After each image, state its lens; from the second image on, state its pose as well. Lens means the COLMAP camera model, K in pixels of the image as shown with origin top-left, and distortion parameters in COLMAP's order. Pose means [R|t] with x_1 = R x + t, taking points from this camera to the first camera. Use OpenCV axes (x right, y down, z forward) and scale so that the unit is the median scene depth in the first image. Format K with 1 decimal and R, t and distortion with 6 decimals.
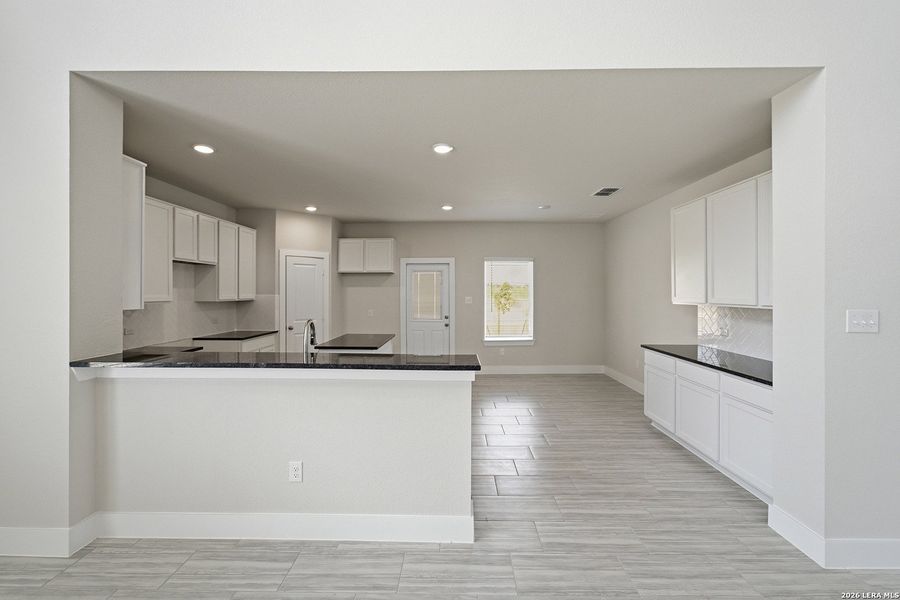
lens RADIAL K [[375.0, 0, 447.6], [0, 375.0, 293.4], [0, 0, 1]] dist [-0.002193, -0.000016]
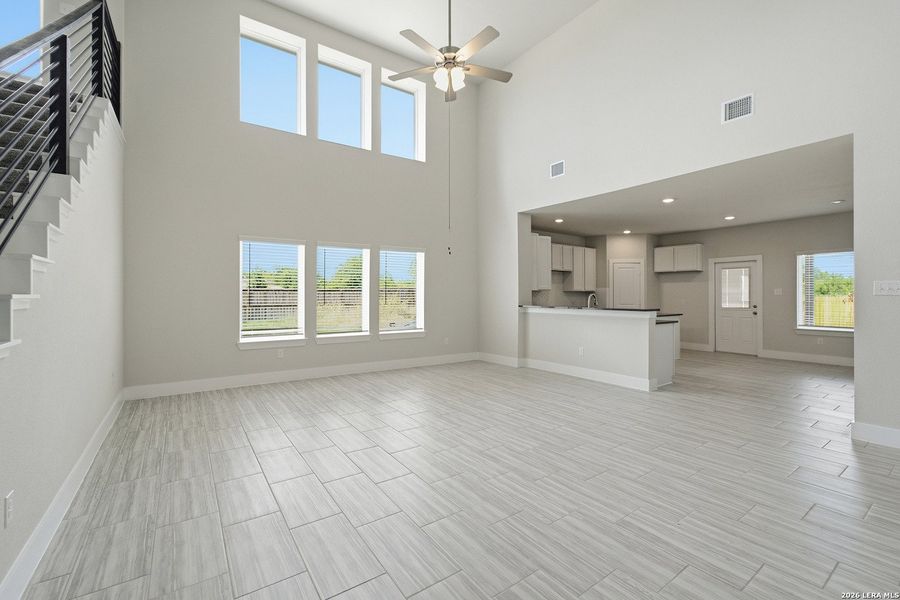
lens RADIAL K [[391.1, 0, 452.7], [0, 391.1, 286.7], [0, 0, 1]] dist [-0.000836, 0.000468]
pose [[0.599935, -0.017884, -0.799848, 0.563064], [-0.006309, 0.999613, -0.027083, 0.054467], [0.800024, 0.021295, 0.599591, -0.617542]]
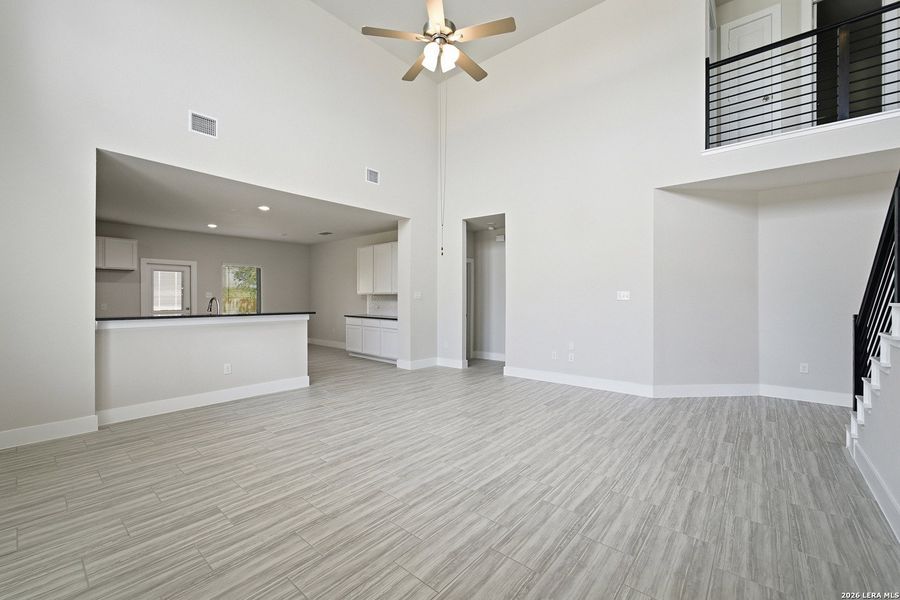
lens RADIAL K [[375.0, 0, 447.6], [0, 375.0, 293.4], [0, 0, 1]] dist [-0.002193, -0.000016]
pose [[0.633726, 0.008785, 0.773507, -0.586868], [0.004310, 0.999880, -0.014887, 0.047026], [-0.773545, 0.012768, 0.633612, -0.587130]]
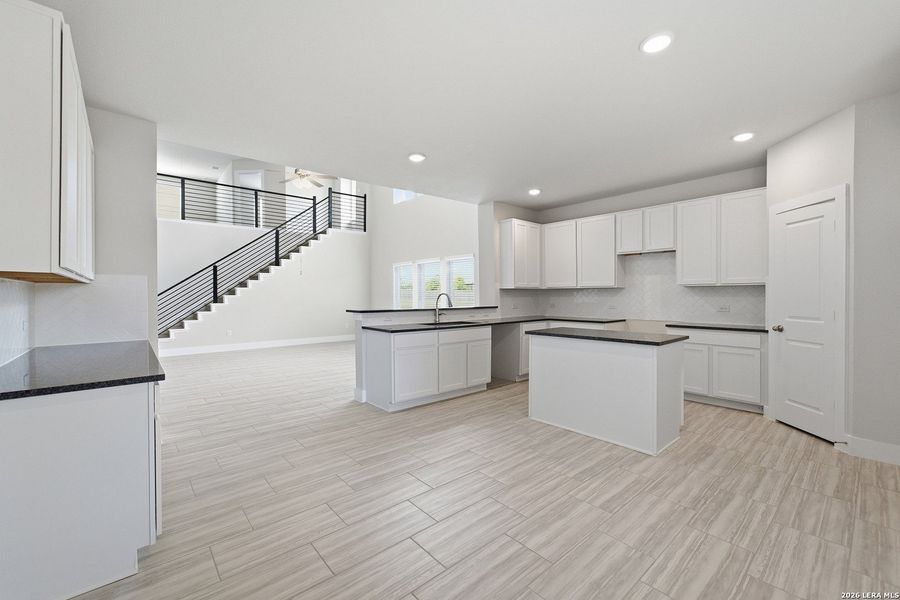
lens RADIAL K [[372.0, 0, 453.1], [0, 372.0, 296.6], [0, 0, 1]] dist [-0.000804, 0.000033]
pose [[-0.740579, 0.009000, -0.671908, 0.468623], [-0.000291, 0.999906, 0.013714, 0.034753], [0.671969, 0.010352, -0.740507, 1.288049]]
